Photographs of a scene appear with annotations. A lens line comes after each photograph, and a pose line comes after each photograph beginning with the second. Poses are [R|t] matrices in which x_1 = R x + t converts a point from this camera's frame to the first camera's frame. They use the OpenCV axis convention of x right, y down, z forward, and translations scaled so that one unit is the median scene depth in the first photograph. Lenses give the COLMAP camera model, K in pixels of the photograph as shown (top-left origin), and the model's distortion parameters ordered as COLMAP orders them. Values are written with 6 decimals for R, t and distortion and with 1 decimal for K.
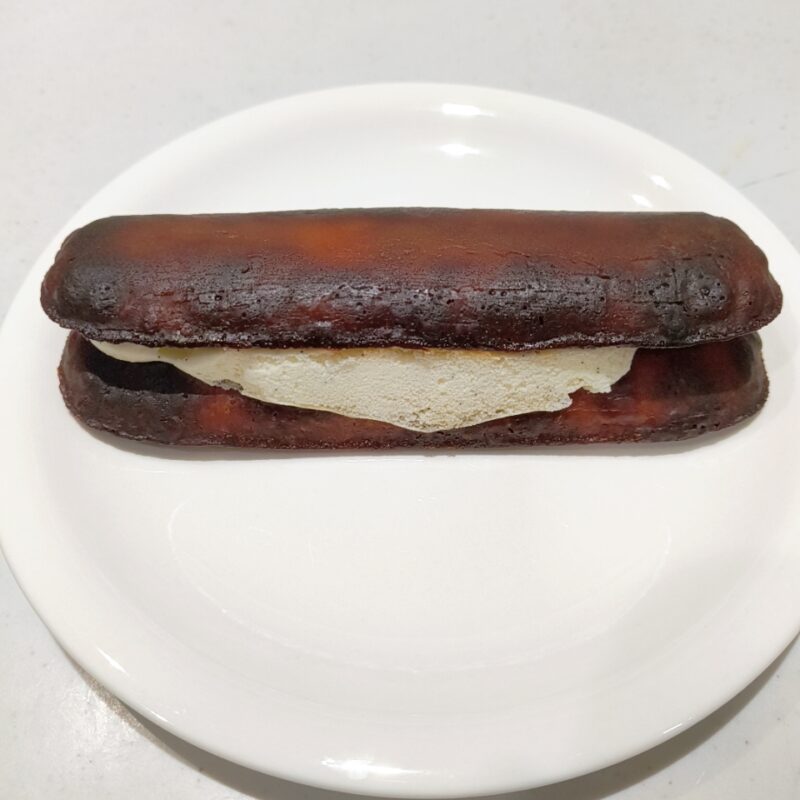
lens RADIAL K [[839.8, 0, 414.4], [0, 839.8, 400.0], [0, 0, 1]] dist [0.014768, 0.005023]
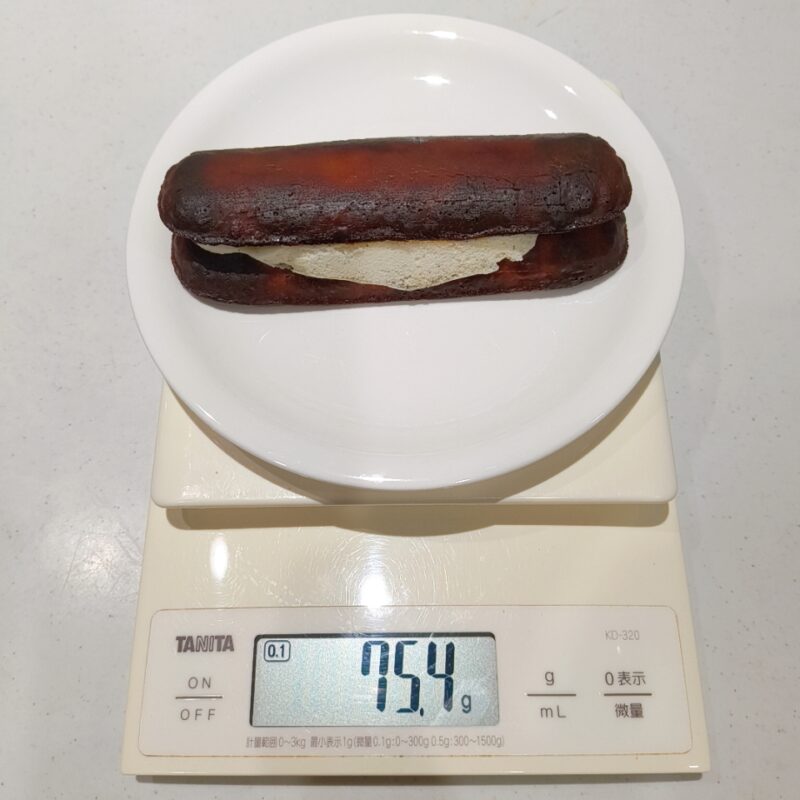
lens RADIAL K [[815.3, 0, 400.0], [0, 815.3, 400.0], [0, 0, 1]] dist [0.069362, -0.011126]
pose [[0.998923, -0.044971, -0.011428, 0.005490], [0.046391, 0.972871, 0.226648, -0.119339], [0.000926, -0.226934, 0.973910, -0.601508]]
